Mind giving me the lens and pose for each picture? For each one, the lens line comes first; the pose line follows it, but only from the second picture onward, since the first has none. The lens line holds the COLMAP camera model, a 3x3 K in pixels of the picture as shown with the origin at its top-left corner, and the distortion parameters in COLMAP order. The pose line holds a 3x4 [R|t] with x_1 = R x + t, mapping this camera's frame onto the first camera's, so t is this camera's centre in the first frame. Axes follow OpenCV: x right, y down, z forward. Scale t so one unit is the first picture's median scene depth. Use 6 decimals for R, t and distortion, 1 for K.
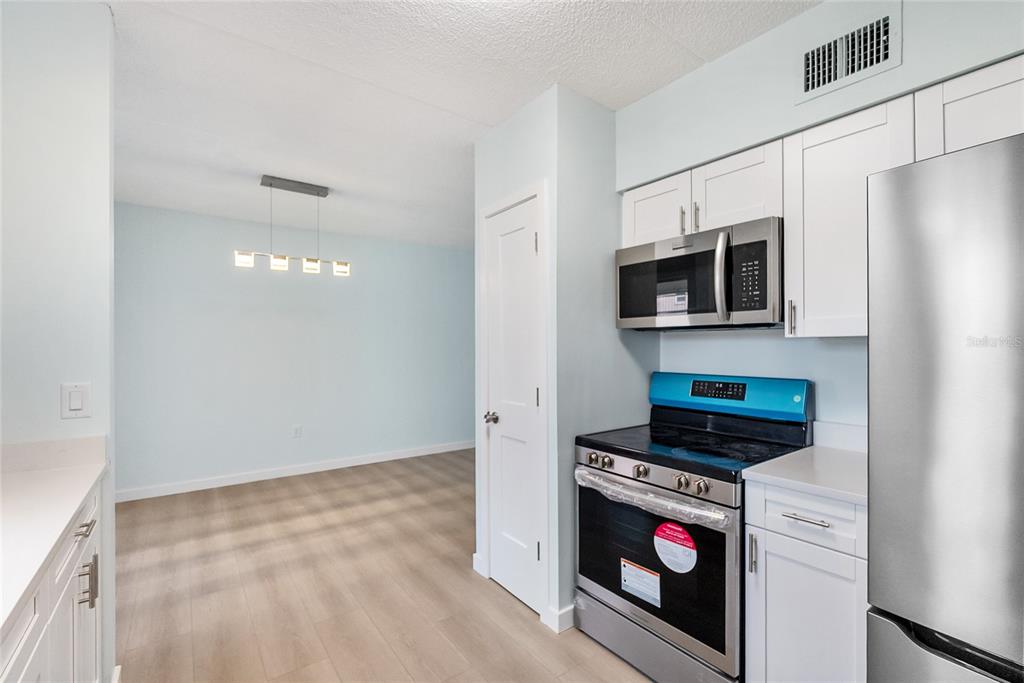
lens RADIAL K [[445.0, 0, 512.7], [0, 445.0, 348.0], [0, 0, 1]] dist [-0.001824, -0.000187]
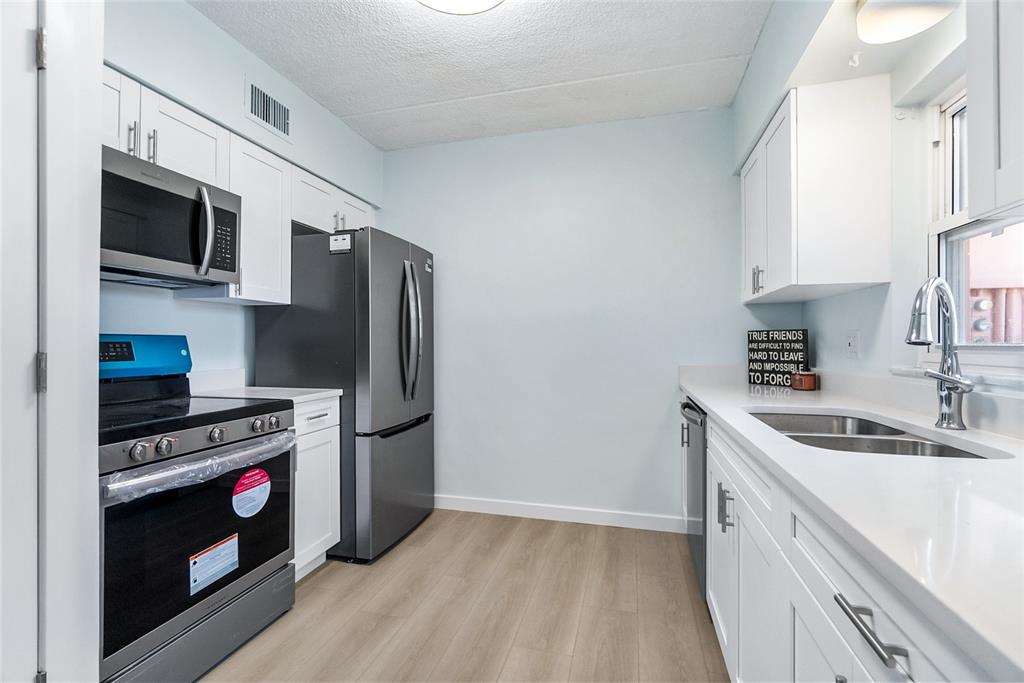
lens RADIAL K [[444.1, 0, 514.0], [0, 444.1, 340.5], [0, 0, 1]] dist [0.000215, 0.000184]
pose [[-0.617470, 0.007594, 0.786558, -0.790488], [0.004778, 0.999971, -0.005903, 0.102060], [-0.786580, 0.000113, -0.617488, 1.115547]]
